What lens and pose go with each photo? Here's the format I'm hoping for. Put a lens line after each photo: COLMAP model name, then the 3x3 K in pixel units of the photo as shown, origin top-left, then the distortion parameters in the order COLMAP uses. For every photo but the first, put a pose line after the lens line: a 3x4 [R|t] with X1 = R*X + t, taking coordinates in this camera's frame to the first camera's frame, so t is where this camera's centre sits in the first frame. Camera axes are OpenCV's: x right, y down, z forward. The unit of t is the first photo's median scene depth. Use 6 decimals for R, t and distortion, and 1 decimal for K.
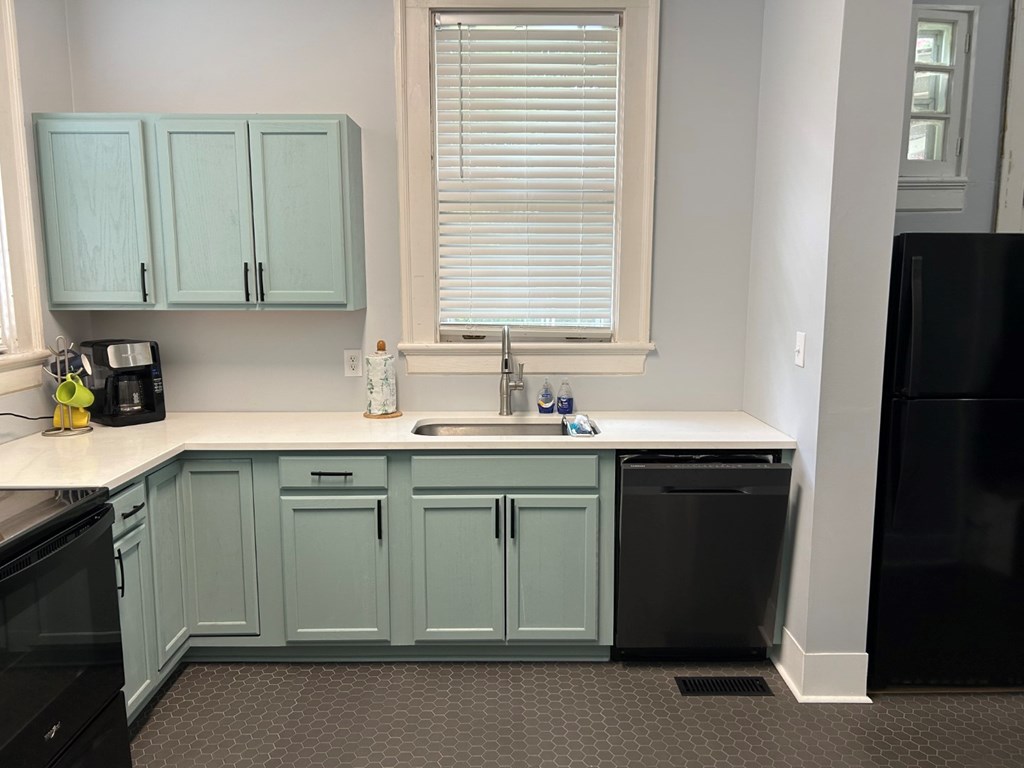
lens RADIAL K [[805.4, 0, 514.3], [0, 805.4, 386.9], [0, 0, 1]] dist [0.038810, -0.003355]
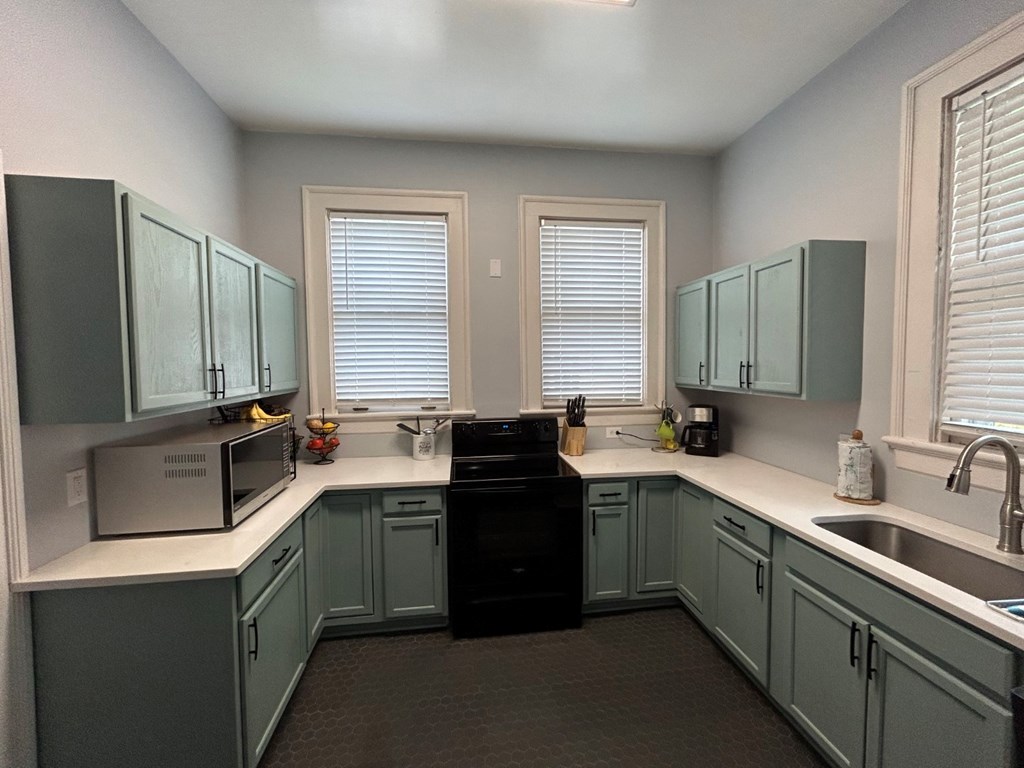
lens RADIAL K [[409.9, 0, 512.8], [0, 409.9, 380.6], [0, 0, 1]] dist [-0.001503, -0.000509]
pose [[0.121469, 0.038856, -0.991834, 0.326234], [-0.134984, 0.990597, 0.022276, -0.074119], [0.983374, 0.131176, 0.125572, 0.474760]]
